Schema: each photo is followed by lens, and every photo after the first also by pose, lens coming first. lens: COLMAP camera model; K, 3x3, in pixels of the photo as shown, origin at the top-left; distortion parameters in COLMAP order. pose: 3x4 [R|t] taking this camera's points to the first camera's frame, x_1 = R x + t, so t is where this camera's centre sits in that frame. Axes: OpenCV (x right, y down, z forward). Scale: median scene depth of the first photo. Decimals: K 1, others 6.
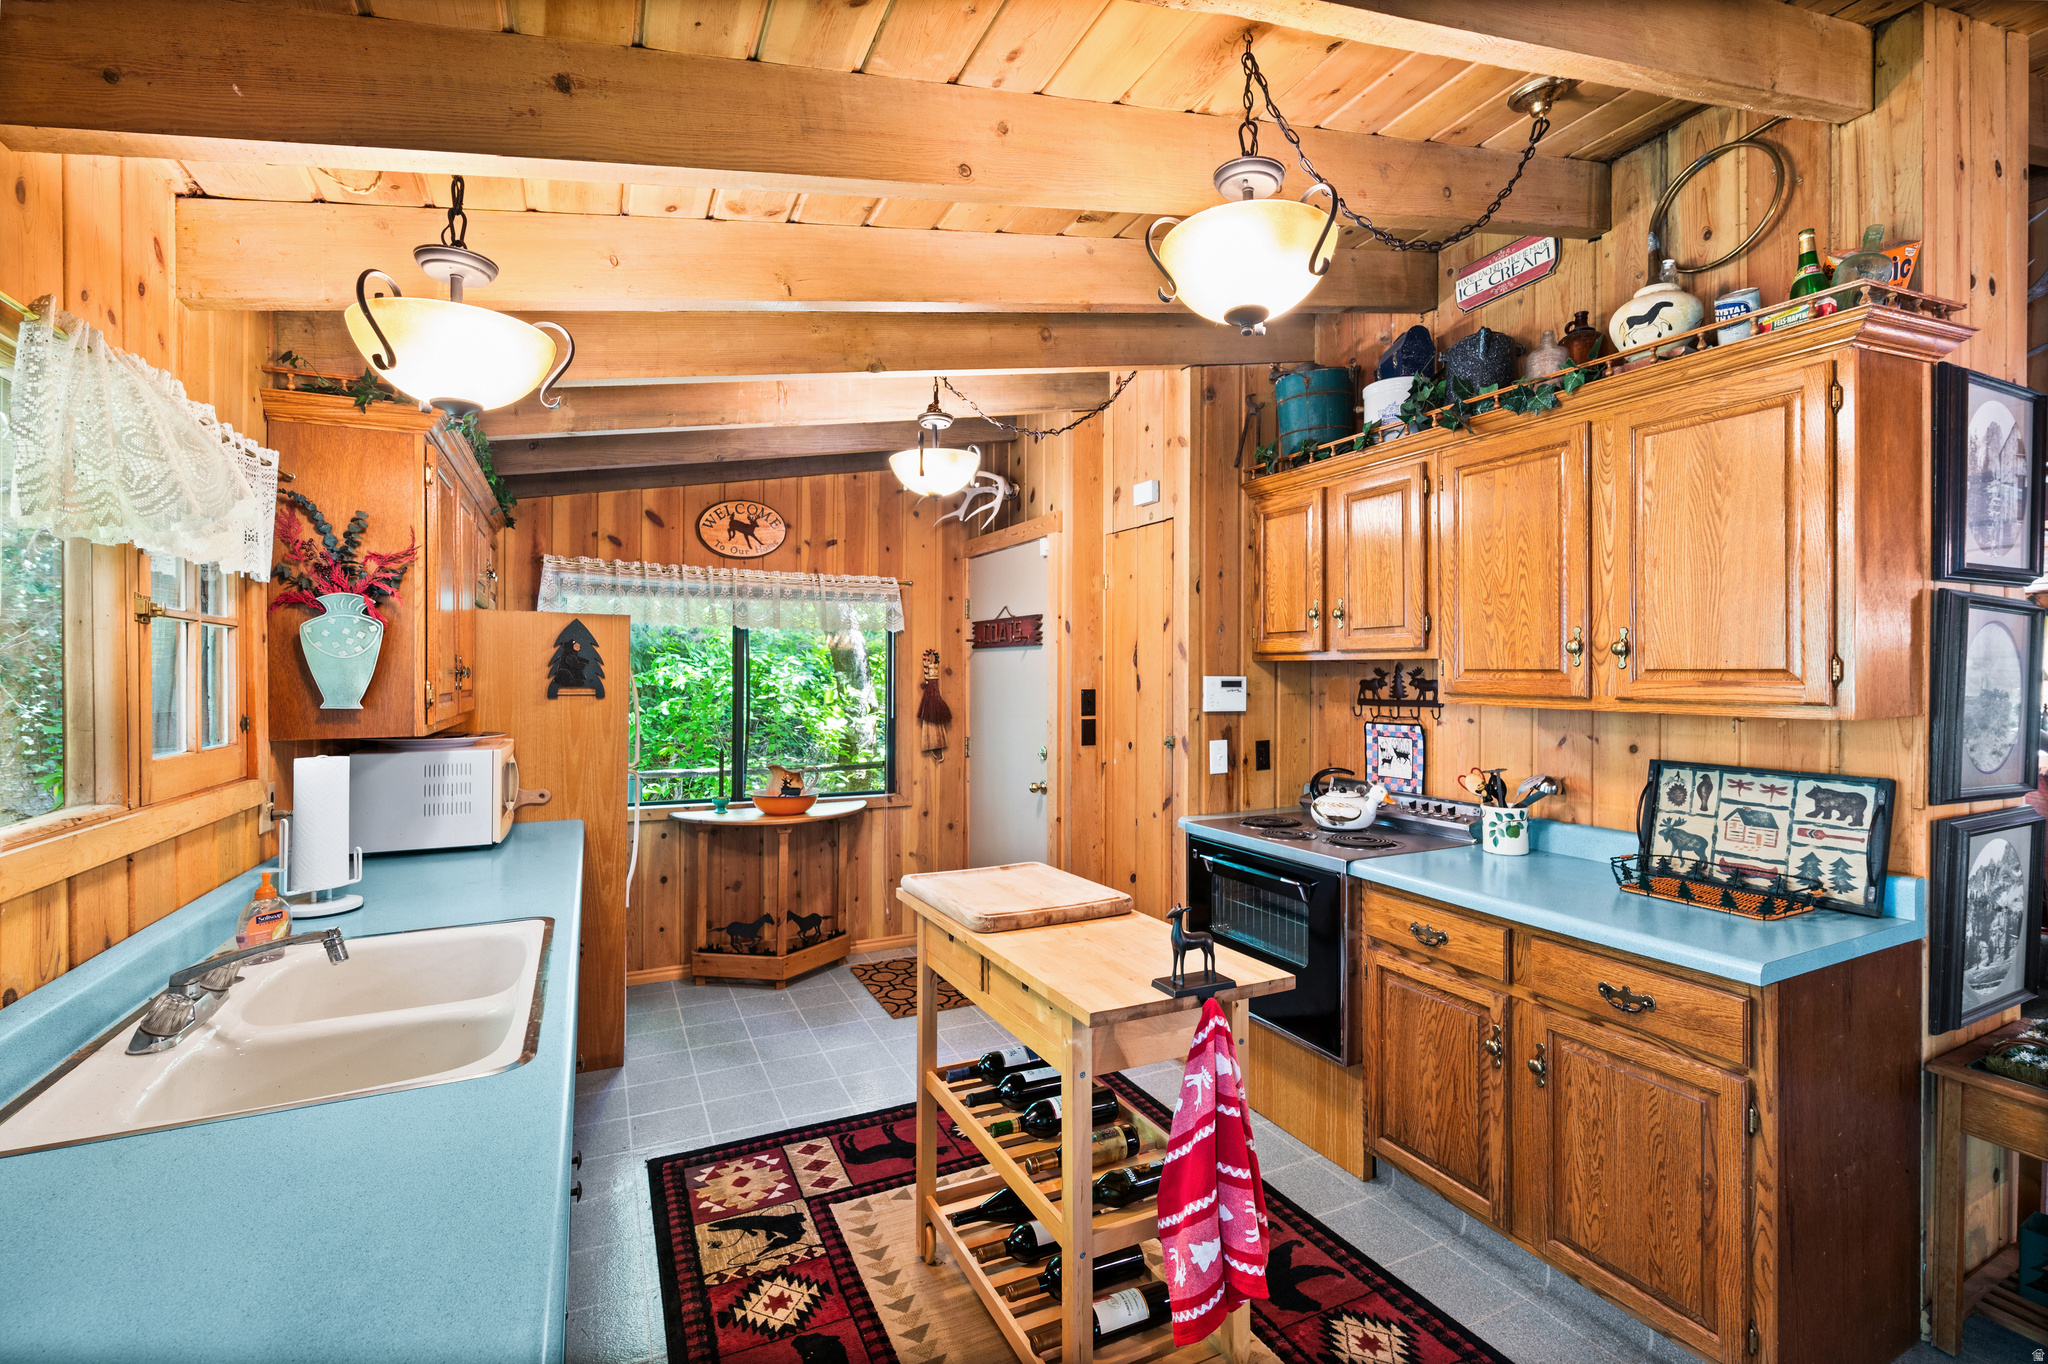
lens RADIAL K [[889.3, 0, 1025.0], [0, 889.3, 670.4], [0, 0, 1]] dist [-0.000096, -0.000380]
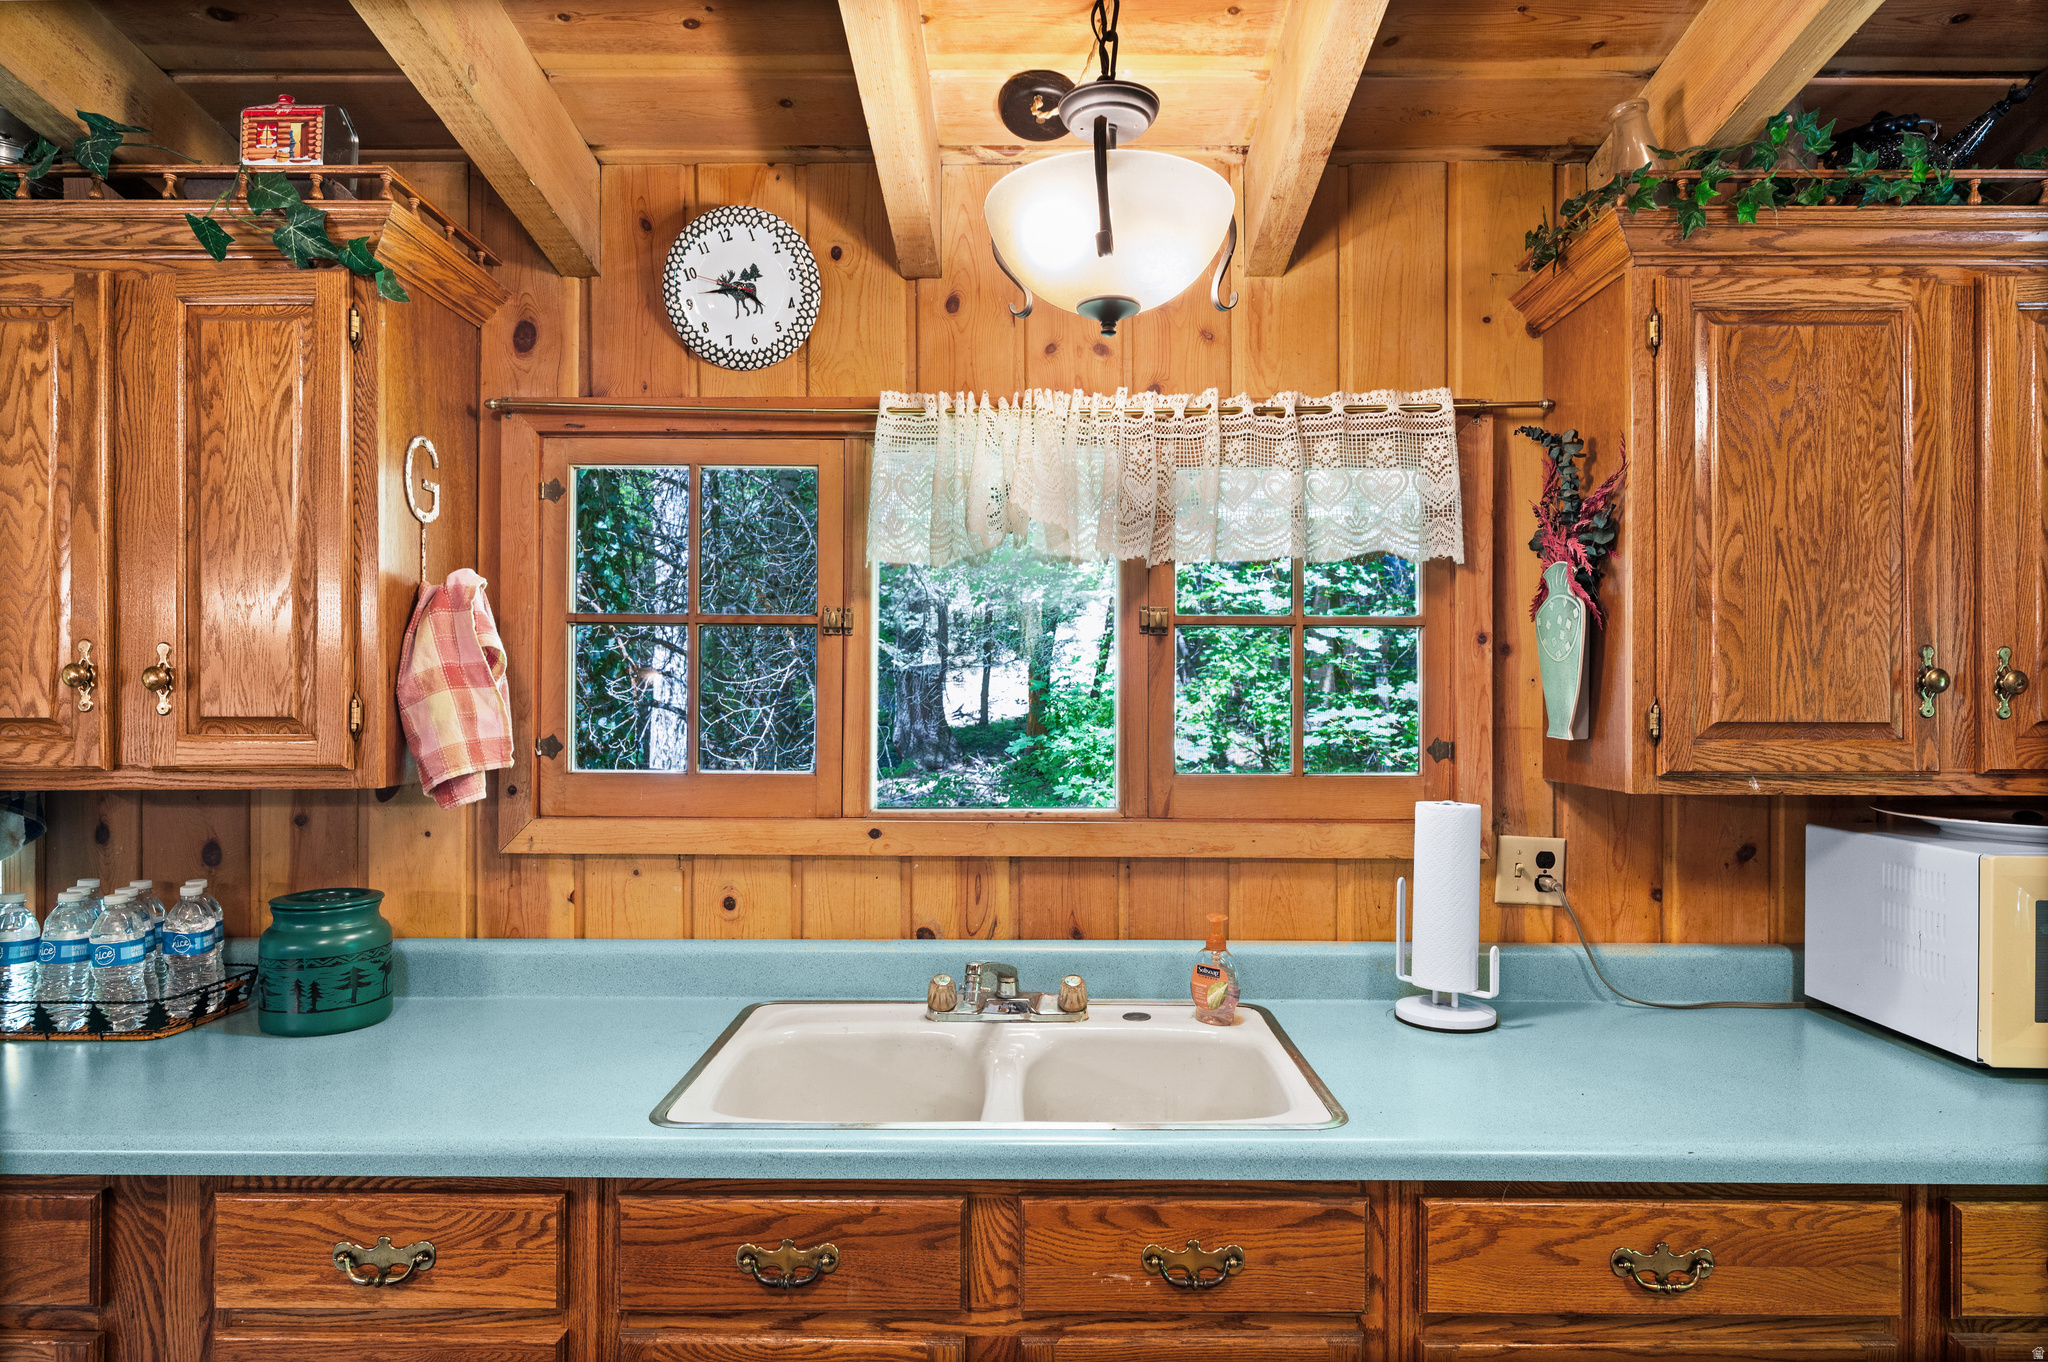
lens RADIAL K [[1169.2, 0, 1032.5], [0, 1169.2, 696.0], [0, 0, 1]] dist [-0.001865, -0.000194]
pose [[-0.438636, 0.003302, -0.898659, 0.152649], [0.002237, 0.999994, 0.002583, 0.007072], [0.898662, -0.000877, -0.438641, 0.885905]]
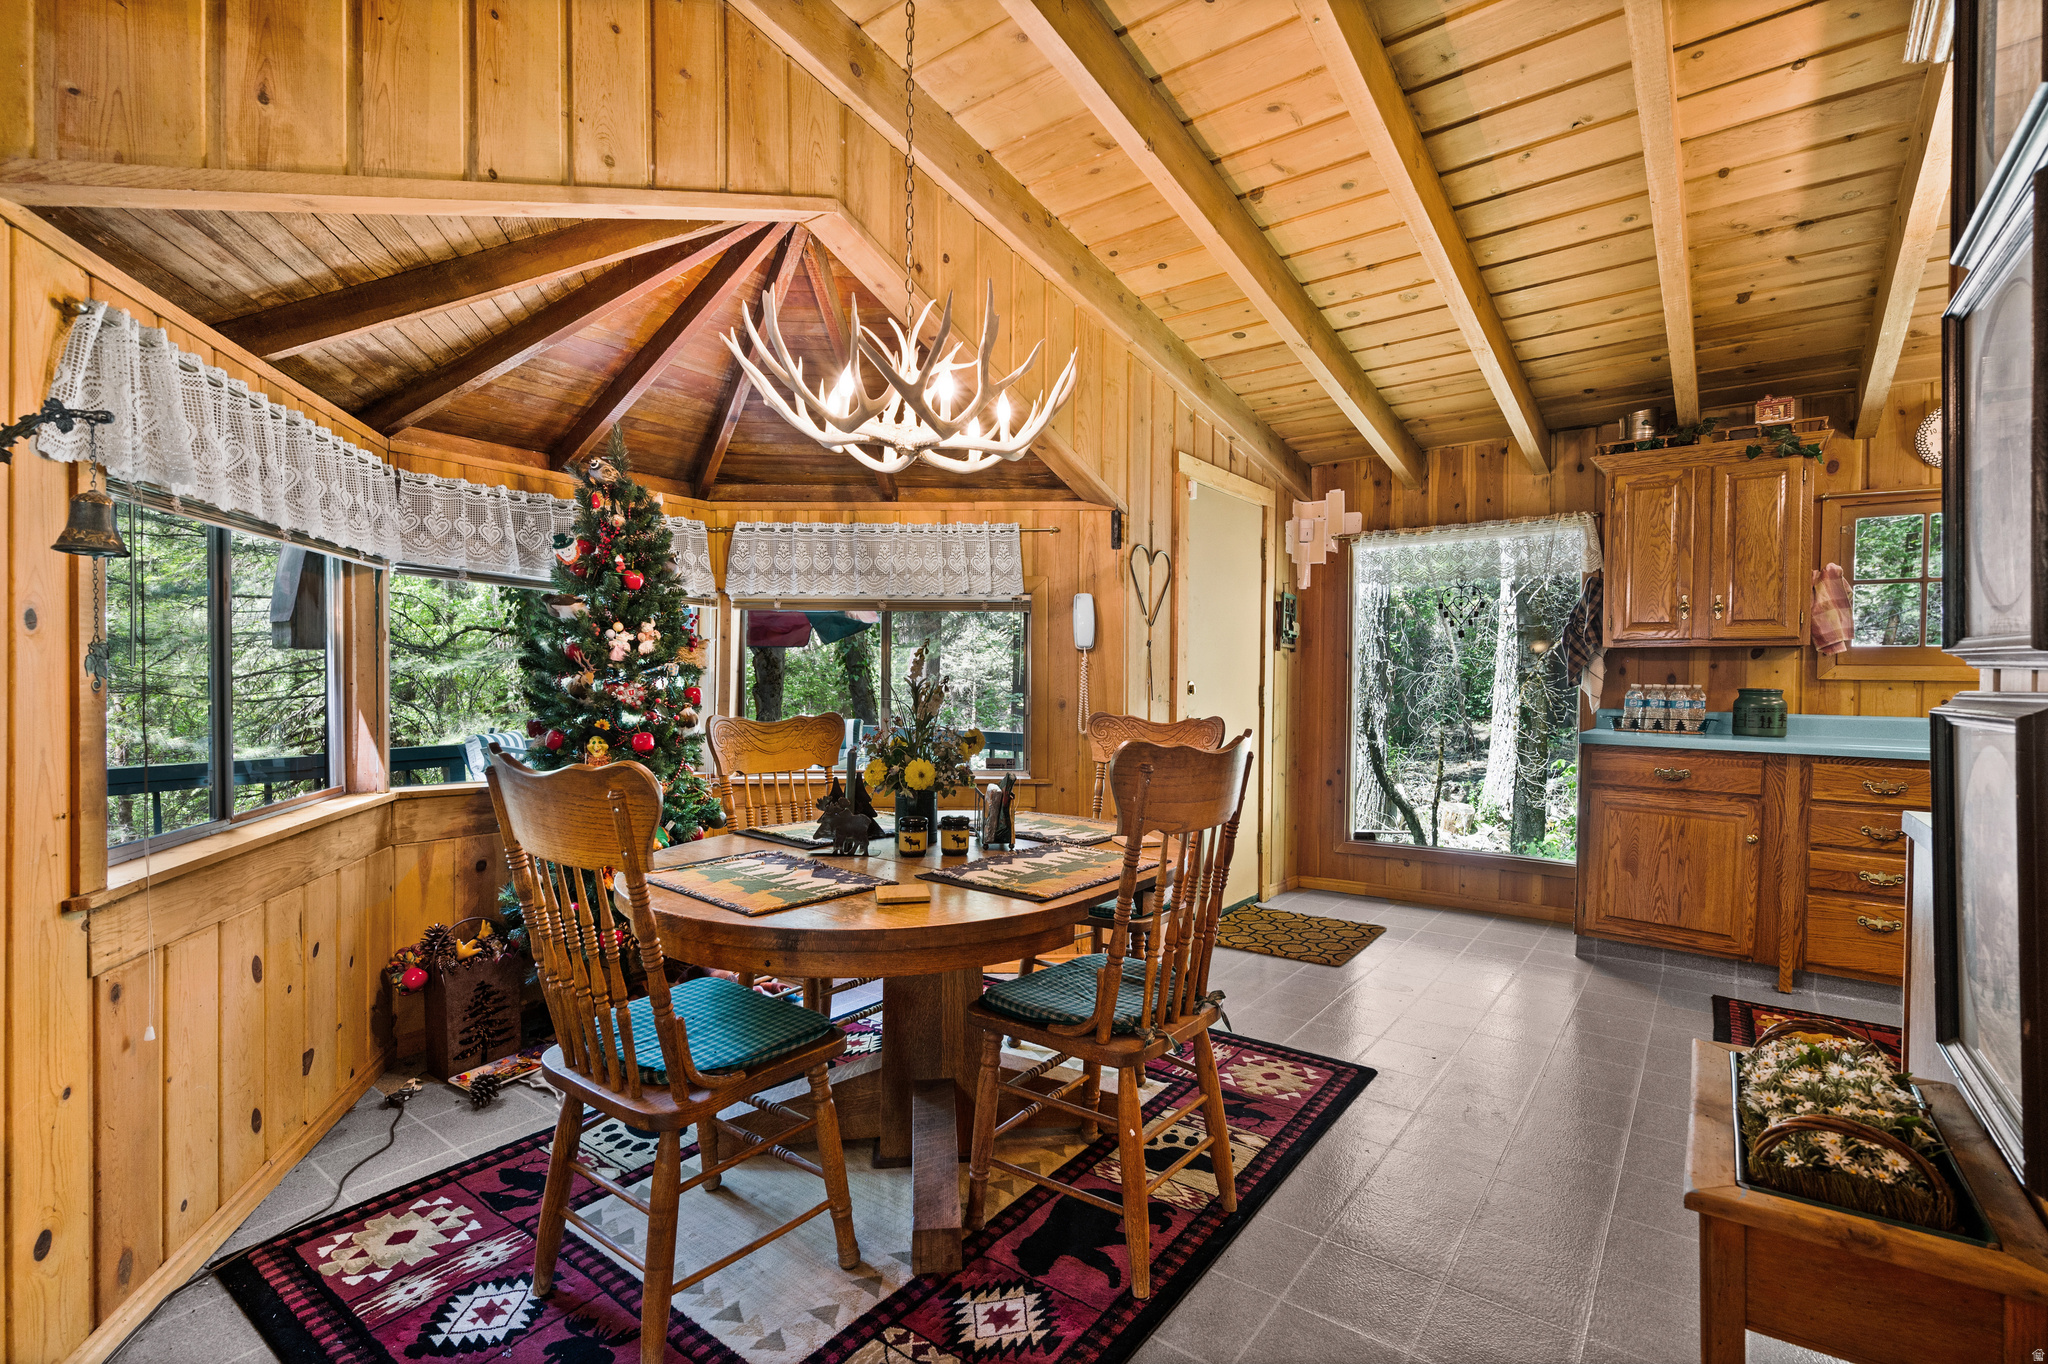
lens RADIAL K [[925.2, 0, 1034.0], [0, 925.2, 697.2], [0, 0, 1]] dist [-0.000368, -0.000014]
pose [[-0.889495, -0.000671, -0.456944, 1.465890], [-0.009797, 0.999797, 0.017602, 0.130034], [0.456840, 0.020133, -0.889321, 0.988595]]
